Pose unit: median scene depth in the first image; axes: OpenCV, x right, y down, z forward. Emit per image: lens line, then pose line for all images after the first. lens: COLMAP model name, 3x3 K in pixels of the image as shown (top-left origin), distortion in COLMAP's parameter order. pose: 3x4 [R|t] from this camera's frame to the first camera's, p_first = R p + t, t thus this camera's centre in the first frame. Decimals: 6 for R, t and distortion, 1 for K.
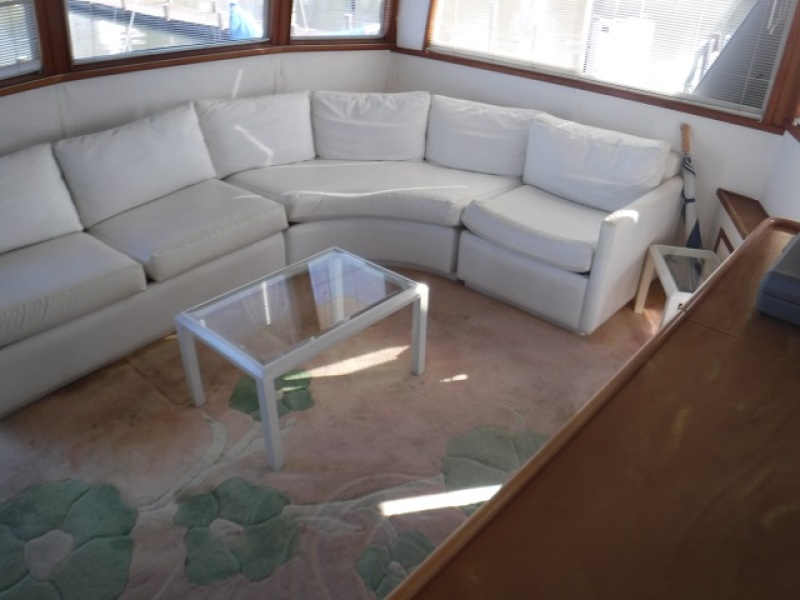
lens RADIAL K [[635.4, 0, 391.4], [0, 635.4, 298.2], [0, 0, 1]] dist [-0.102157, 0.028375]
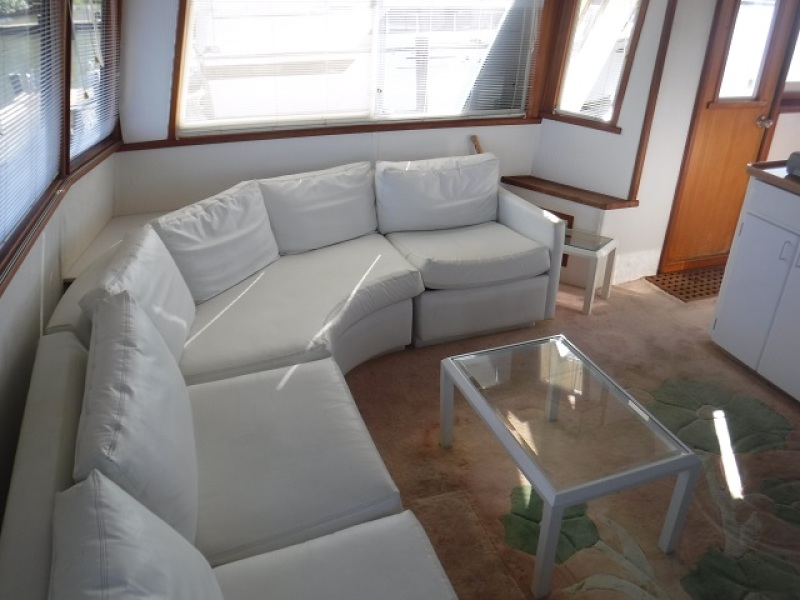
lens RADIAL K [[635.4, 0, 391.4], [0, 635.4, 298.2], [0, 0, 1]] dist [-0.102157, 0.028375]
pose [[0.479183, -0.419595, 0.770924, -0.637146], [0.456951, 0.869171, 0.189042, -0.295193], [-0.749386, 0.261688, 0.608227, 0.434138]]
